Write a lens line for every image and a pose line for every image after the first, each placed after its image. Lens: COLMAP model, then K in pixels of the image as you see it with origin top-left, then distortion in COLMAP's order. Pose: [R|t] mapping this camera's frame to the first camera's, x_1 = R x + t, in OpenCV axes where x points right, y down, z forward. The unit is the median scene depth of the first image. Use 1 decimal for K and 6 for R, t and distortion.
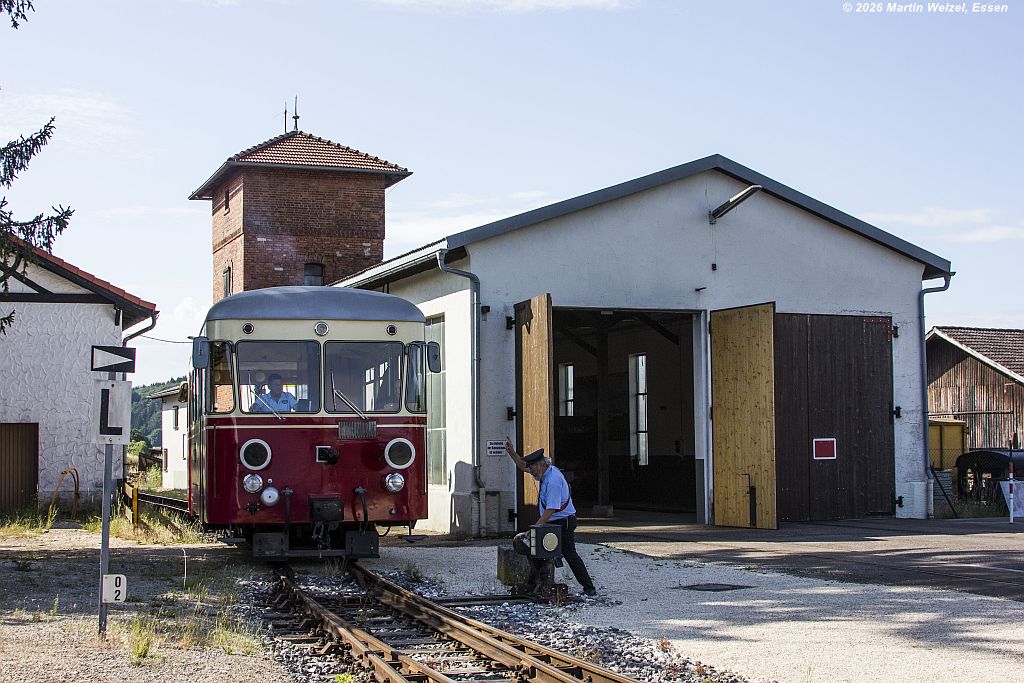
lens RADIAL K [[1691.7, 0, 512.0], [0, 1691.7, 341.5], [0, 0, 1]] dist [-0.064421, 0.003909]
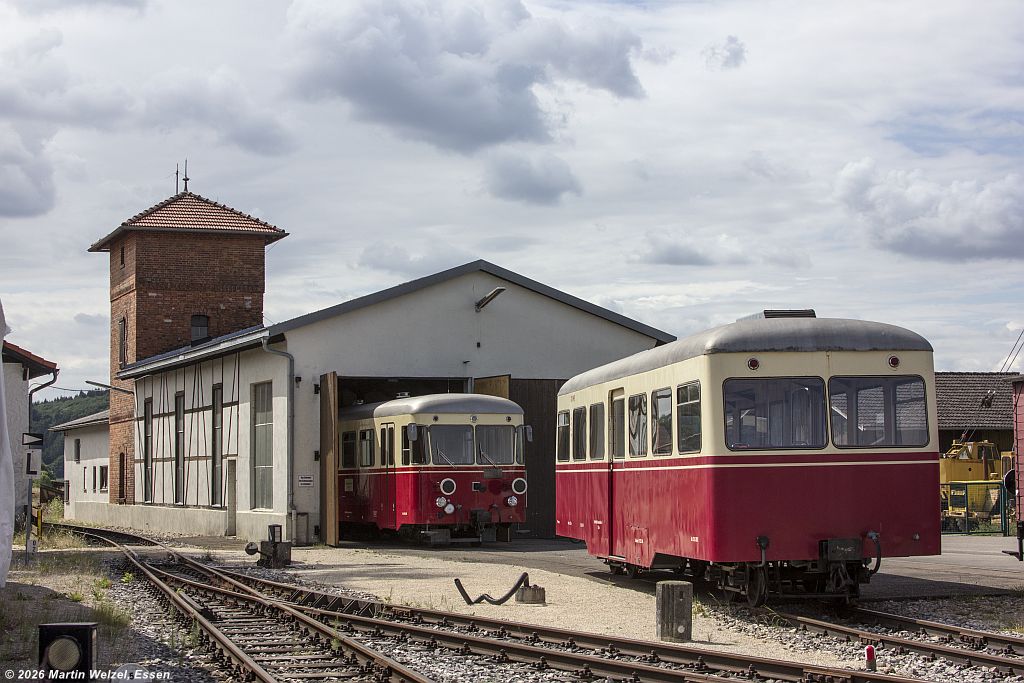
lens RADIAL K [[2110.4, 0, 512.0], [0, 2110.4, 341.5], [0, 0, 1]] dist [0.011483, 0.110675]
pose [[0.999993, 0.002943, 0.002338, 0.086339], [-0.002936, 0.999992, -0.002878, -0.025486], [-0.002346, 0.002871, 0.999993, -0.398283]]
